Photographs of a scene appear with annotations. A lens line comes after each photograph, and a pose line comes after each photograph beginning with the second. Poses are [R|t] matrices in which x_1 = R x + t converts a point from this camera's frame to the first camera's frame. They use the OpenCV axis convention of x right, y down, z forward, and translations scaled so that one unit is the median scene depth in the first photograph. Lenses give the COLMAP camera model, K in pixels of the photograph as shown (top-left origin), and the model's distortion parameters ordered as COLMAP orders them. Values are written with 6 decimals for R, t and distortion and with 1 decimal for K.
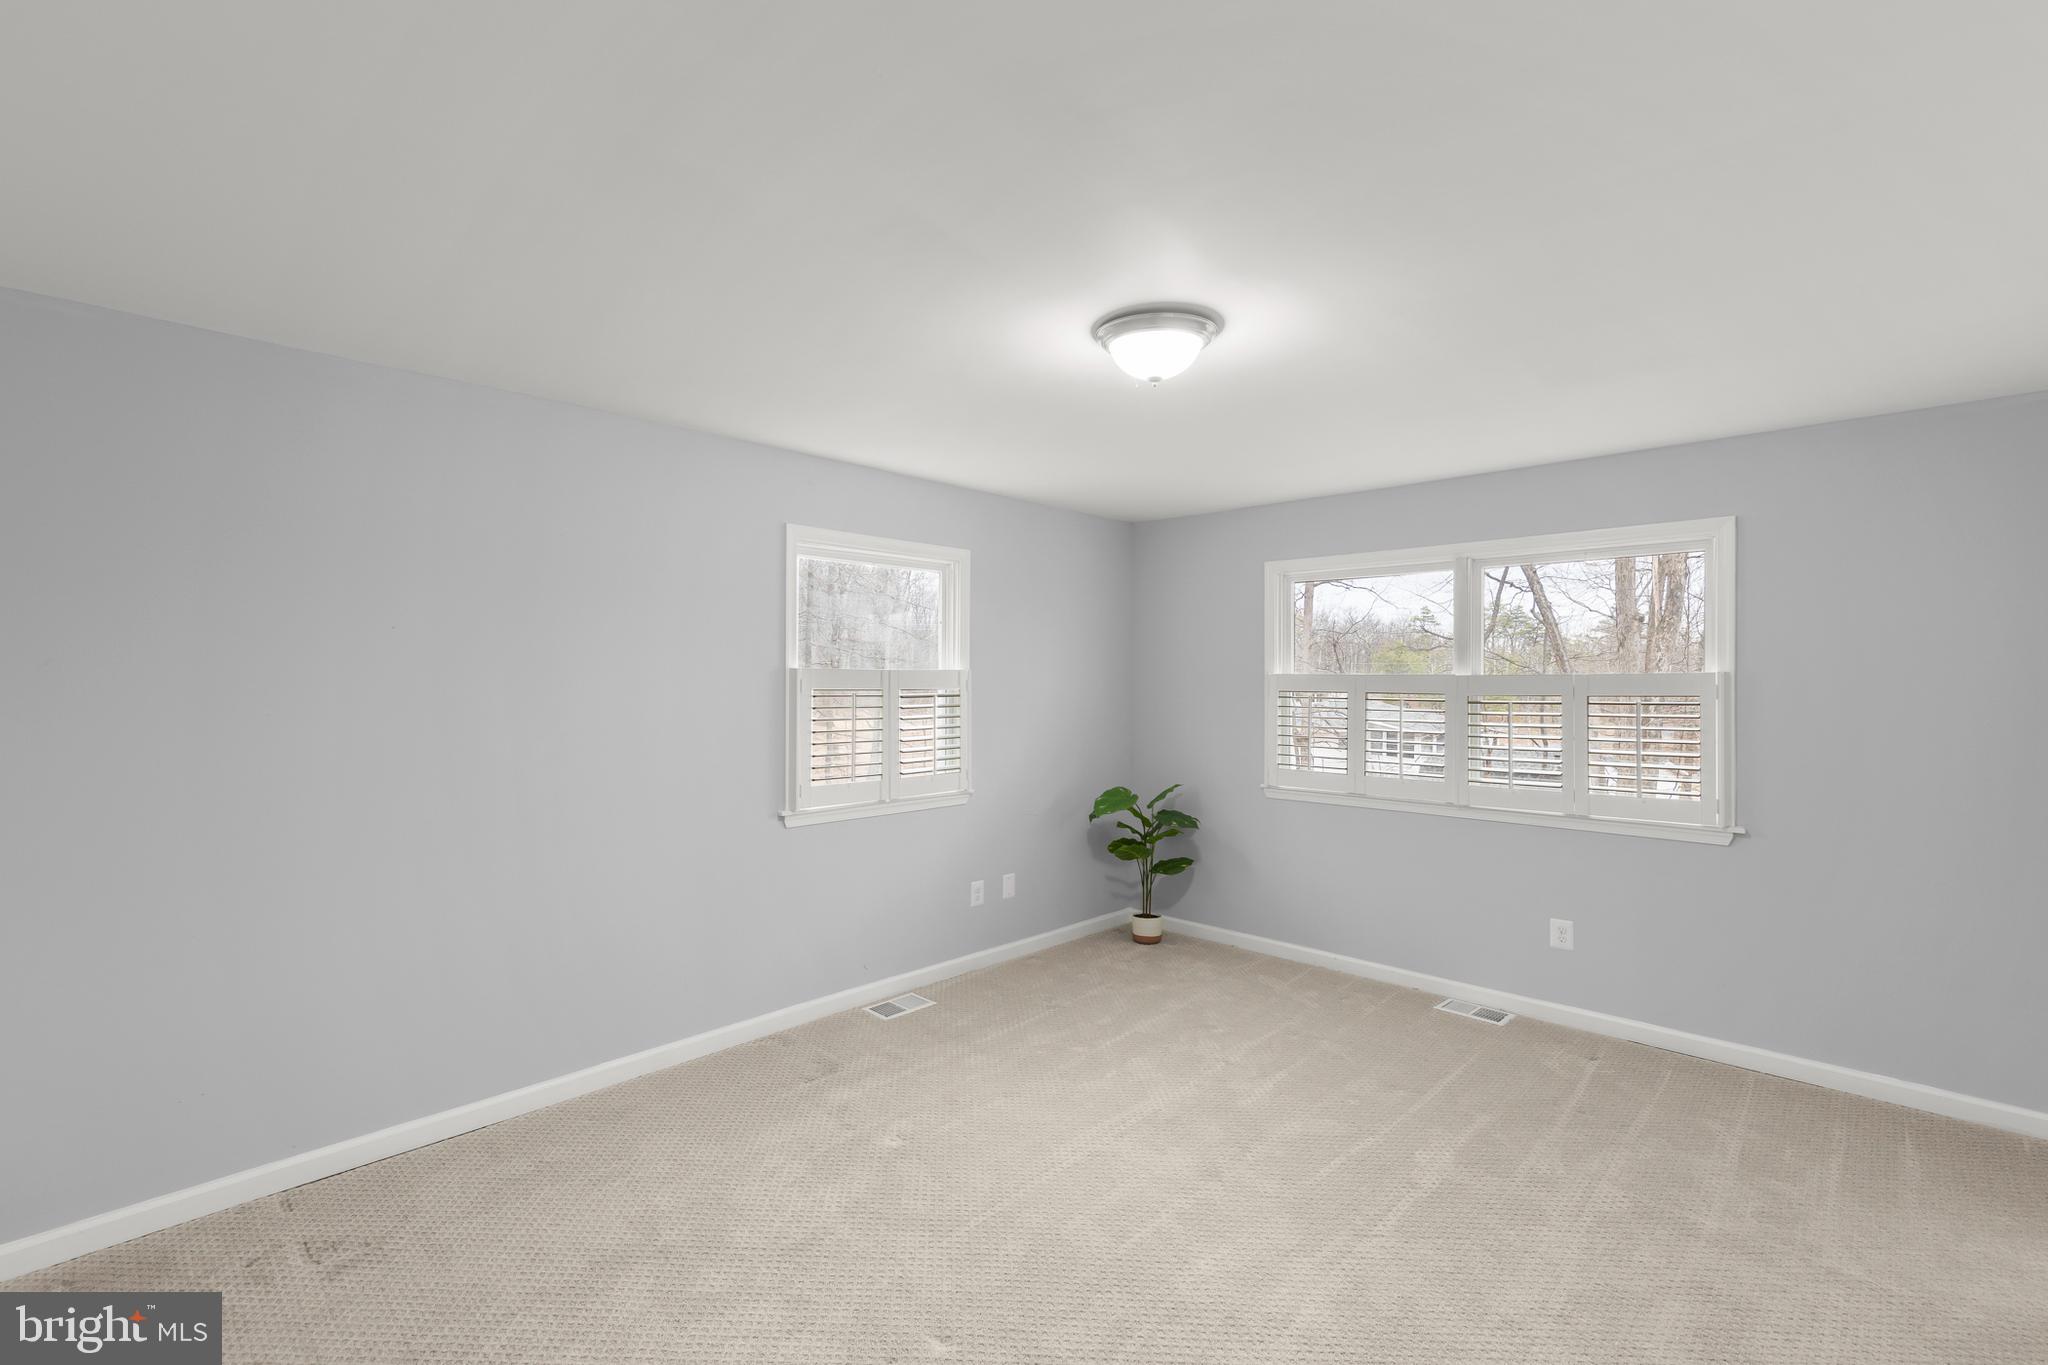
lens RADIAL K [[893.0, 0, 1017.6], [0, 893.0, 672.5], [0, 0, 1]] dist [0.003657, 0.000730]
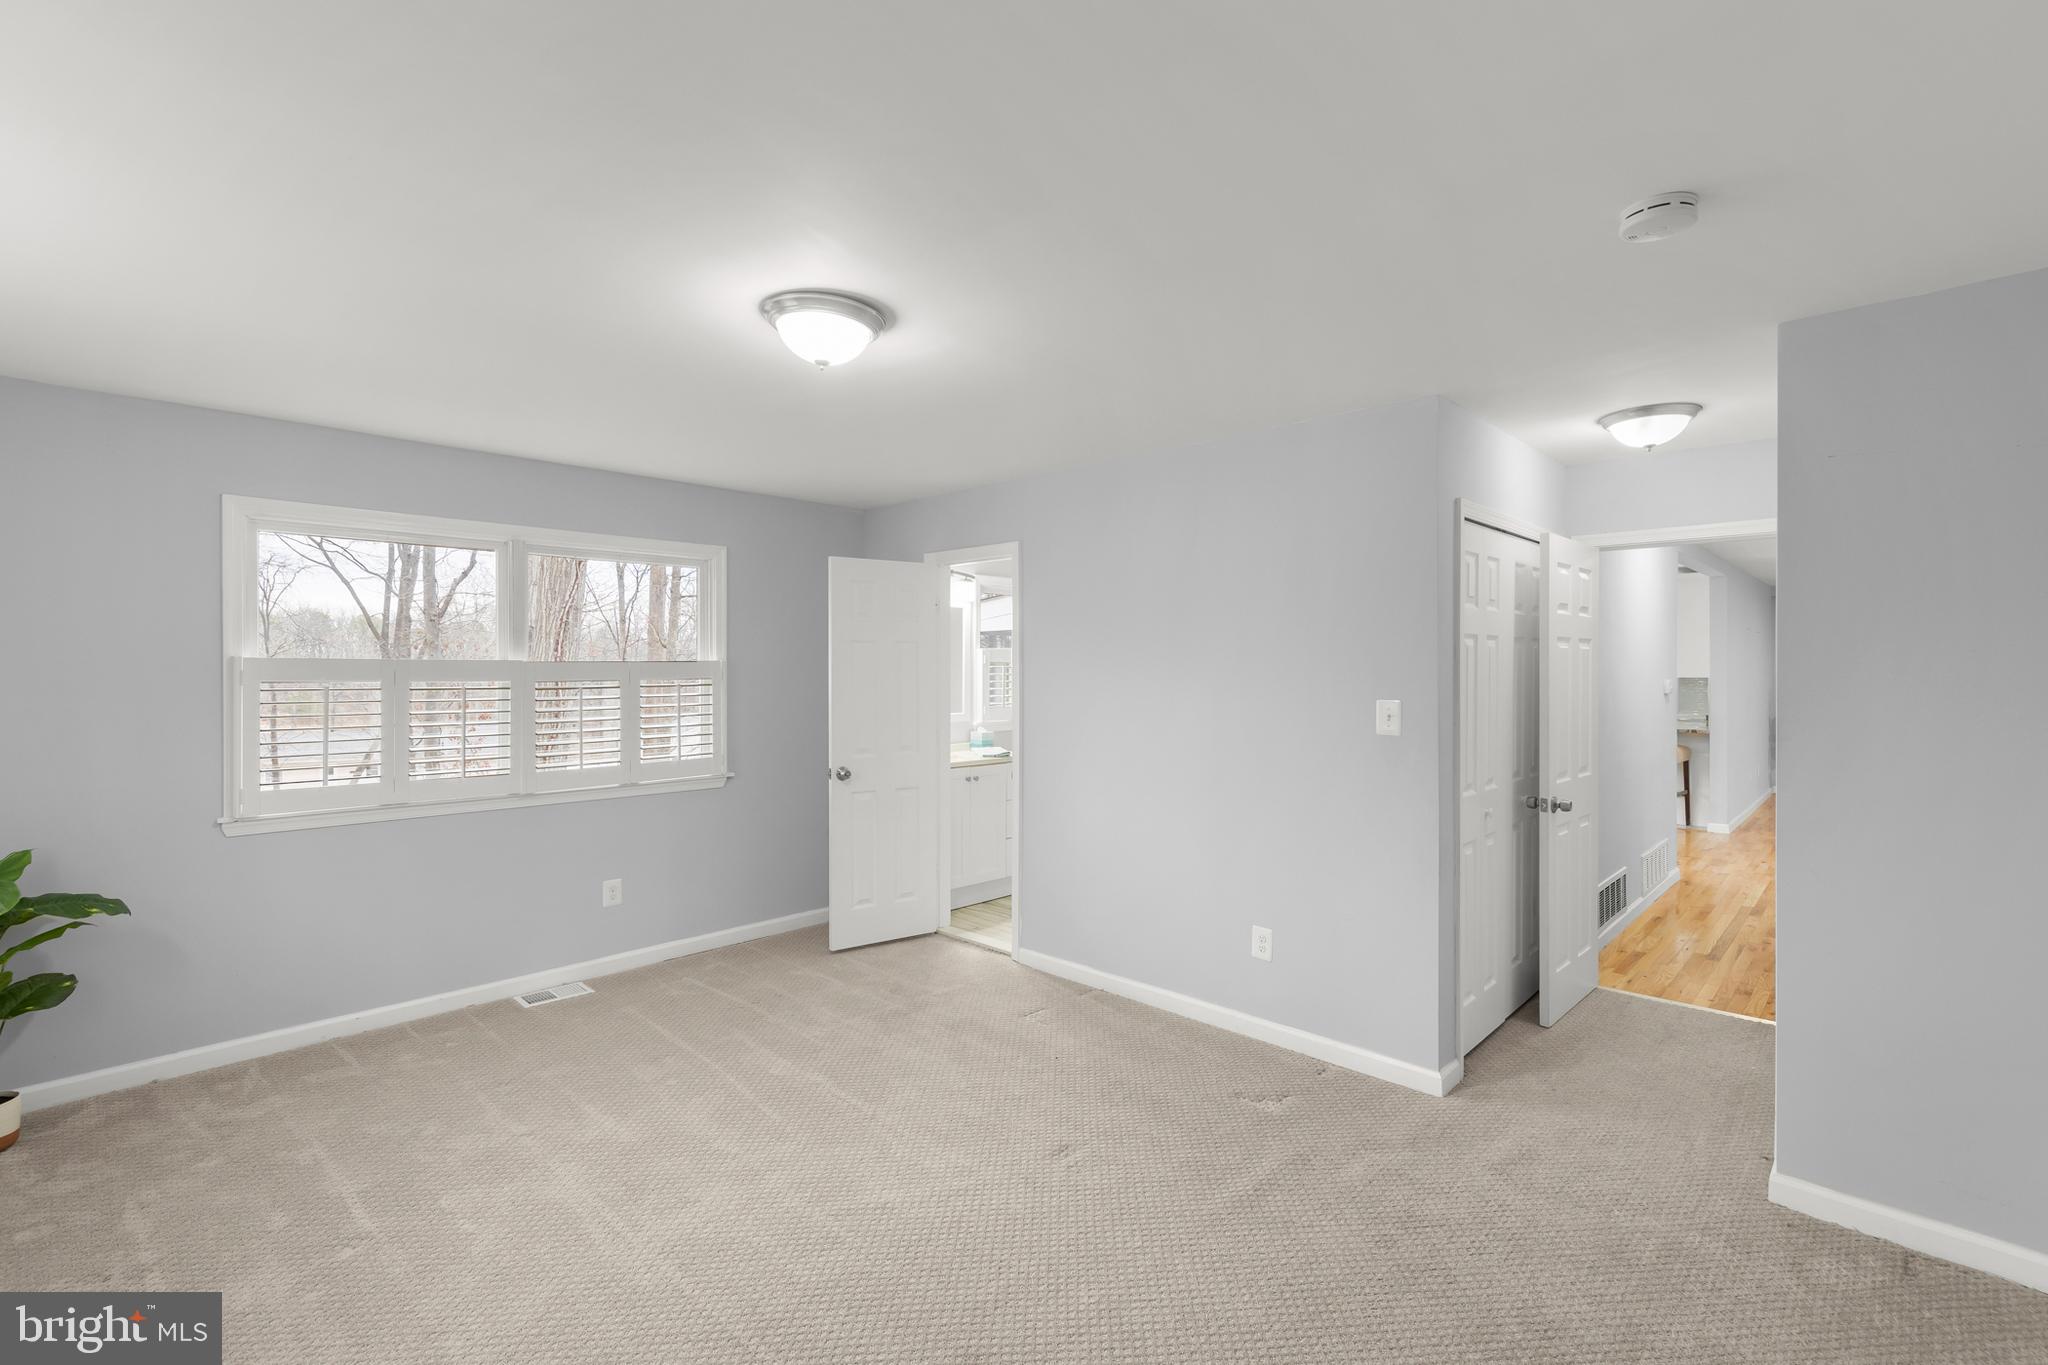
lens RADIAL K [[893.0, 0, 1017.6], [0, 893.0, 672.5], [0, 0, 1]] dist [0.003657, 0.000730]
pose [[0.008452, -0.003892, 0.999957, -0.488893], [-0.005703, 0.999976, 0.003940, 0.008447], [-0.999948, -0.005736, 0.008429, 0.466719]]
